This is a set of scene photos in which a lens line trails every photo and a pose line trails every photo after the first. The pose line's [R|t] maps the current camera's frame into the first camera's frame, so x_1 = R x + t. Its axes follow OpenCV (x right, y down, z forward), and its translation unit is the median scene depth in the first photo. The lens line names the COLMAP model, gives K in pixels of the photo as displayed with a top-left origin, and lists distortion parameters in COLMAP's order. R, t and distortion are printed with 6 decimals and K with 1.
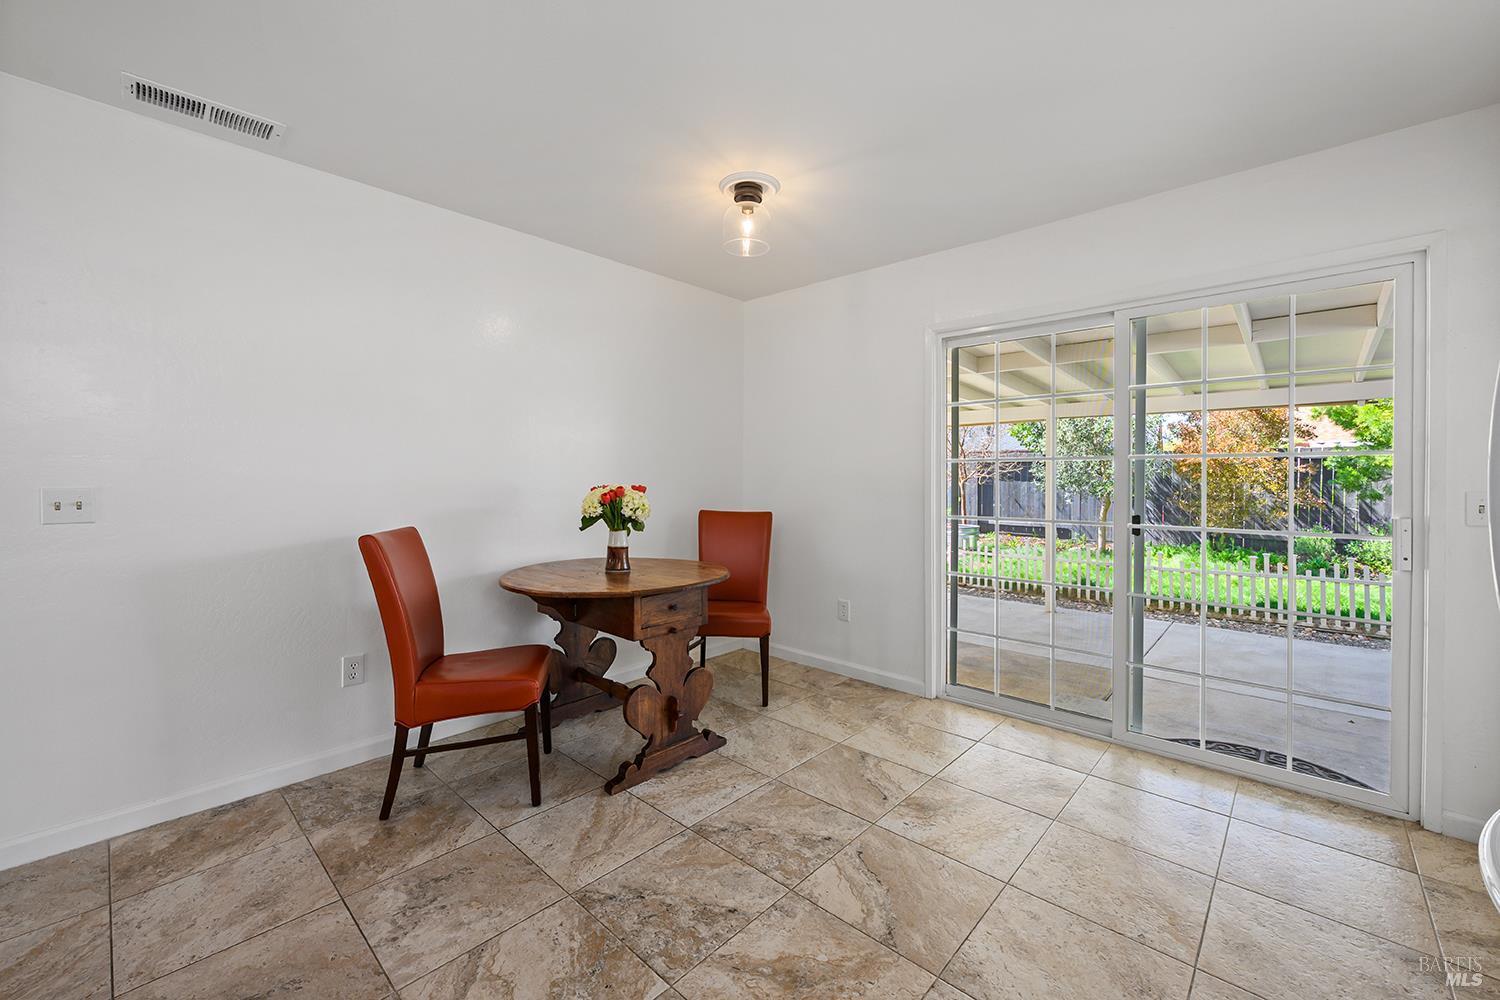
lens RADIAL K [[603.0, 0, 750.0], [0, 603.0, 500.0], [0, 0, 1]] dist [-0.001119, -0.000083]
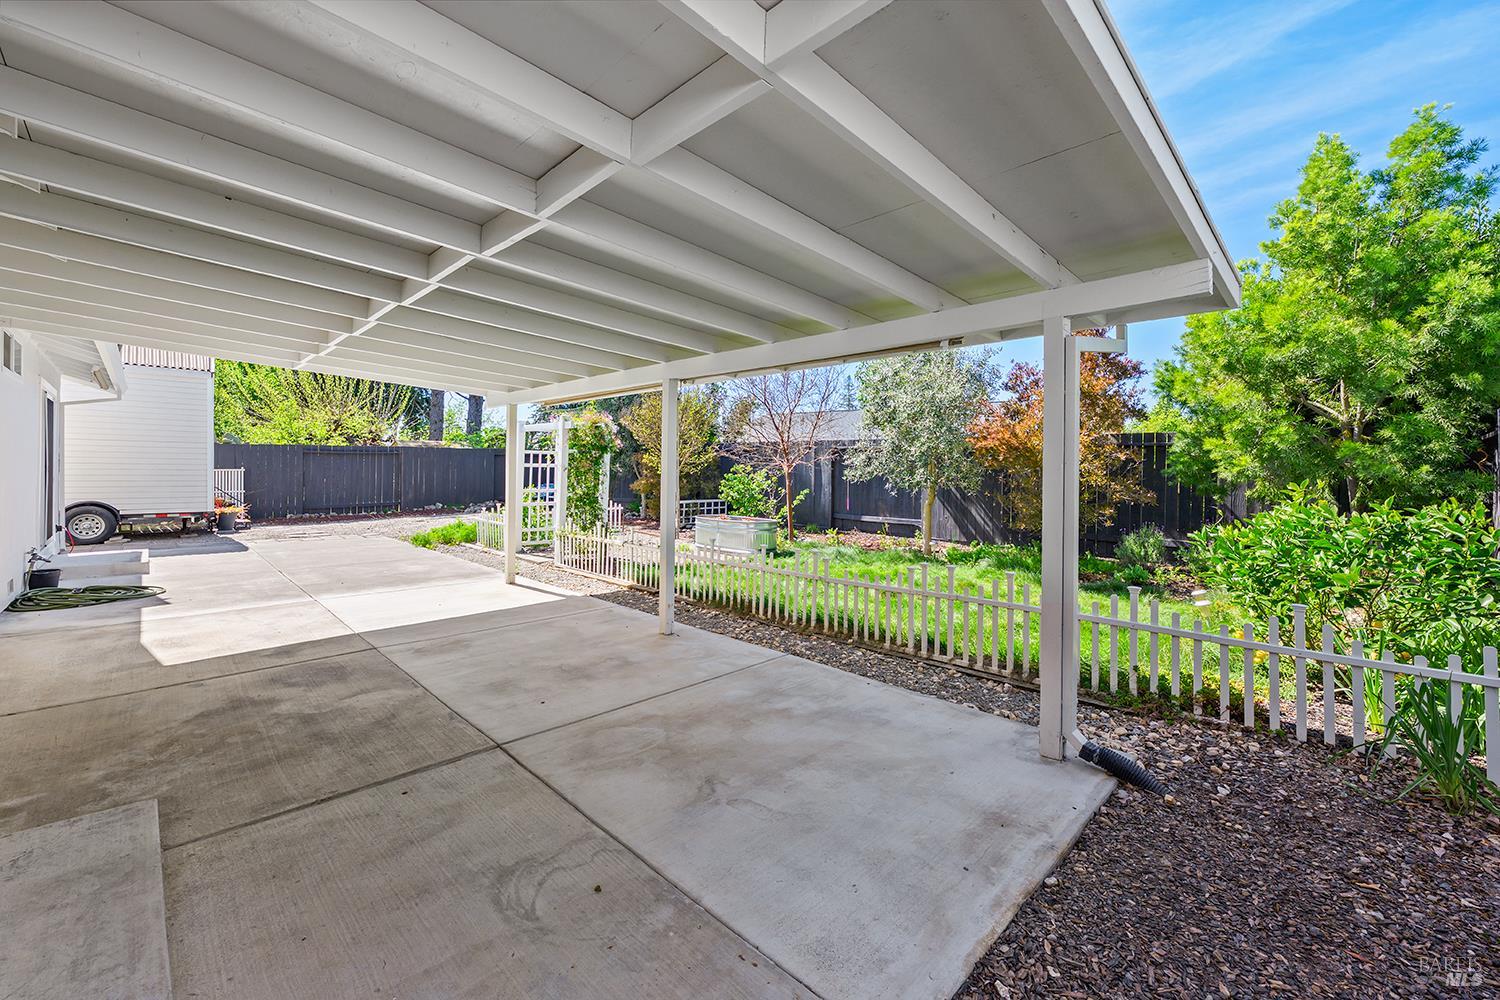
lens RADIAL K [[608.3, 0, 756.6], [0, 608.3, 488.8], [0, 0, 1]] dist [-0.002962, -0.000330]
pose [[0.999333, 0.020573, -0.030180, 0.870595], [-0.020892, 0.999729, -0.010292, 0.017143], [0.029960, 0.010916, 0.999491, 0.350367]]
